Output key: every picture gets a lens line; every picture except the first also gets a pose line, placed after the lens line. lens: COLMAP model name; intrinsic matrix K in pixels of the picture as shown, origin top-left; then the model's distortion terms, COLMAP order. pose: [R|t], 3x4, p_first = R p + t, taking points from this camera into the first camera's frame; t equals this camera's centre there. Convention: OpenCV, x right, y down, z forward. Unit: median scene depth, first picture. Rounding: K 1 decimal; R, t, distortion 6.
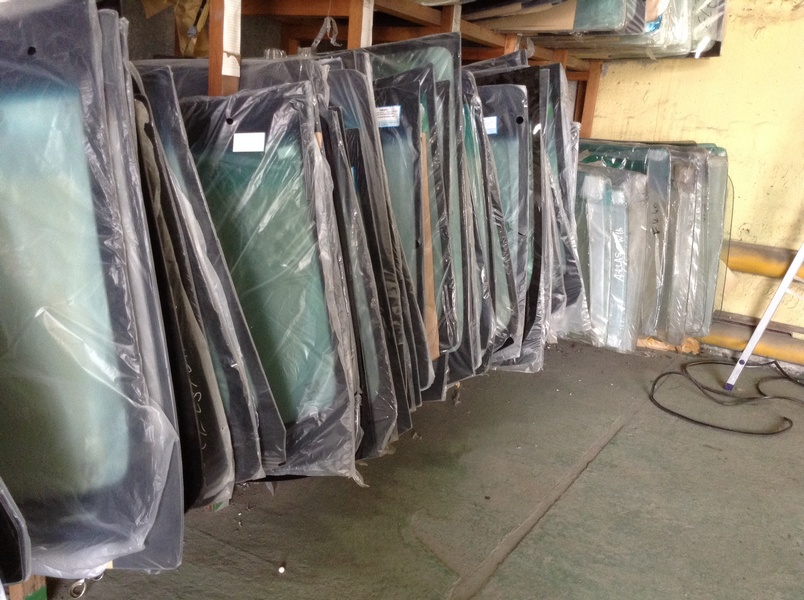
lens RADIAL K [[735.3, 0, 397.6], [0, 735.3, 299.9], [0, 0, 1]] dist [0.149477, -0.331306]
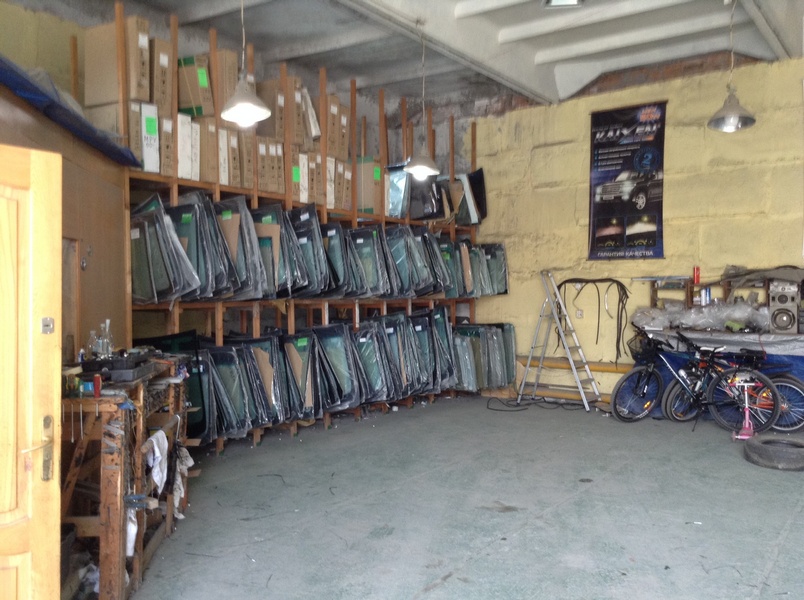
lens RADIAL K [[735.3, 0, 397.6], [0, 735.3, 299.9], [0, 0, 1]] dist [0.149477, -0.331306]
pose [[0.993732, -0.087728, -0.069285, 0.426569], [0.070549, 0.972932, -0.220059, 0.666405], [0.086715, 0.213792, 0.973023, -4.046826]]
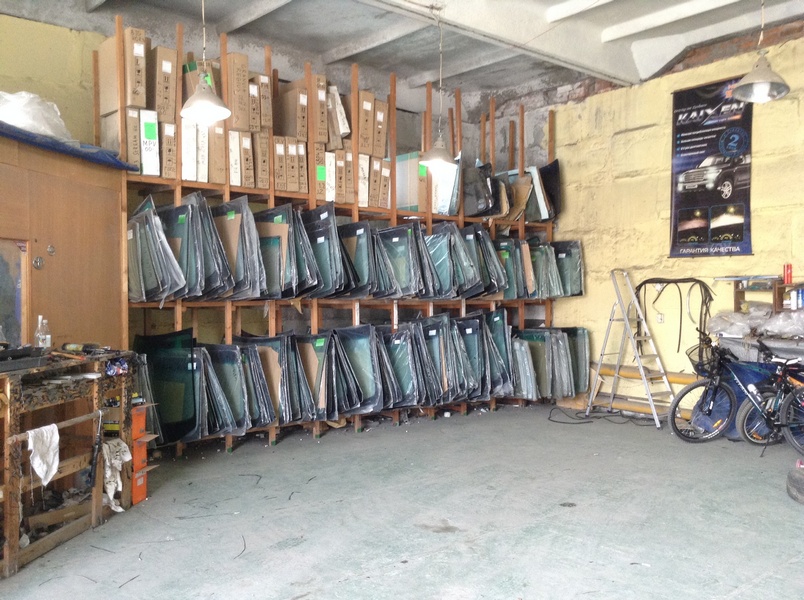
lens RADIAL K [[735.3, 0, 397.6], [0, 735.3, 299.9], [0, 0, 1]] dist [0.149477, -0.331306]
pose [[0.943415, -0.082094, -0.321294, 1.420870], [0.005072, 0.972332, -0.233549, 0.676796], [0.331577, 0.218704, 0.917728, -3.638515]]
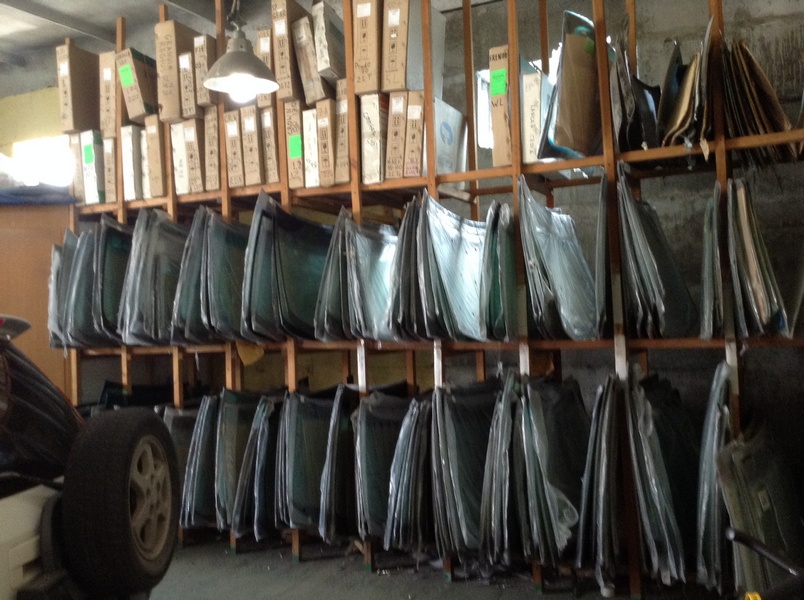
lens RADIAL K [[735.3, 0, 397.6], [0, 735.3, 299.9], [0, 0, 1]] dist [0.149477, -0.331306]
pose [[0.113861, -0.099876, -0.988464, 2.509076], [-0.172849, 0.977769, -0.118706, -0.296615], [0.978345, 0.184371, 0.094067, 0.556129]]
